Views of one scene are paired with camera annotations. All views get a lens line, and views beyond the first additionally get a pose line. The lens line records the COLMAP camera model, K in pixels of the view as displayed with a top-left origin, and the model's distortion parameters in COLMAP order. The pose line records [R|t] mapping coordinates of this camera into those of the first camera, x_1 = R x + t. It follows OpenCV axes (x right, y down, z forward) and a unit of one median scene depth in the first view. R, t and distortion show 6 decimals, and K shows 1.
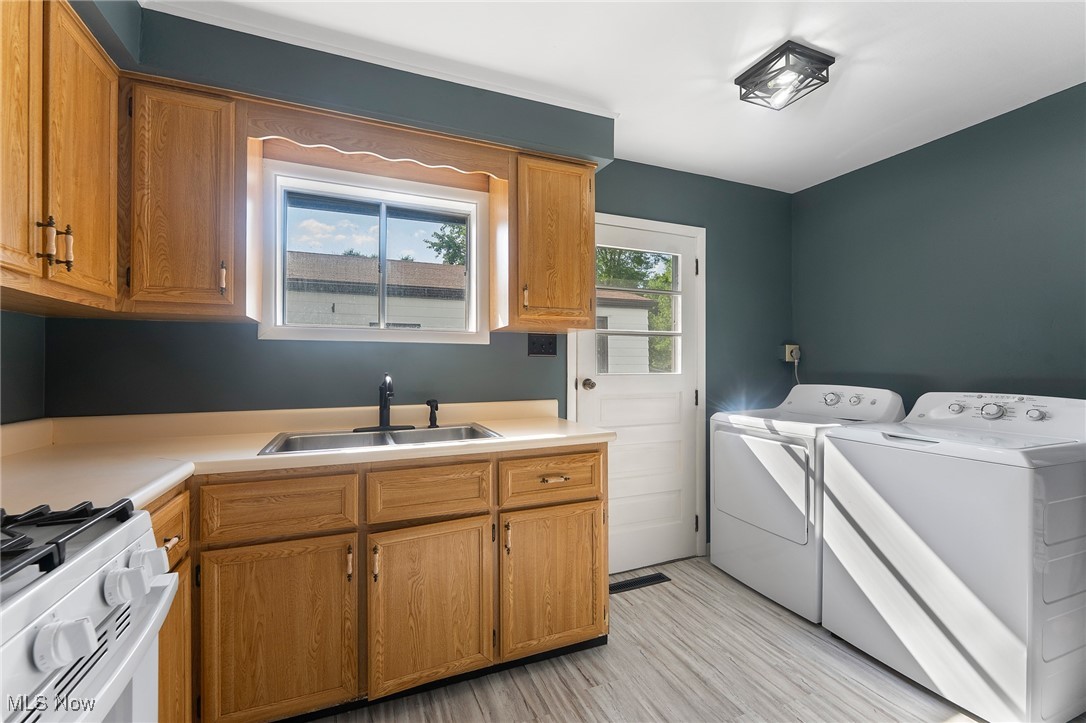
lens RADIAL K [[461.3, 0, 577.1], [0, 461.3, 364.4], [0, 0, 1]] dist [-0.003203, -0.000236]
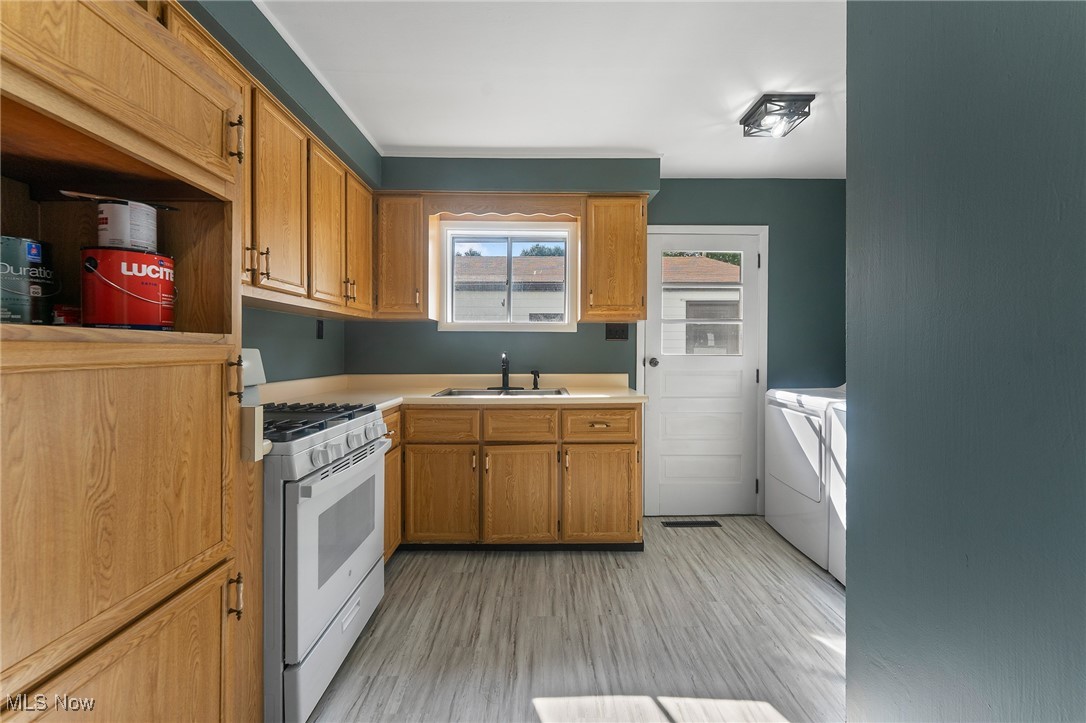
lens RADIAL K [[444.4, 0, 541.7], [0, 444.4, 352.6], [0, 0, 1]] dist [-0.000677, -0.000202]
pose [[0.908495, 0.006516, -0.417845, 0.358350], [-0.002326, 0.999942, 0.010536, 0.005592], [0.417889, -0.008600, 0.908457, -0.335552]]
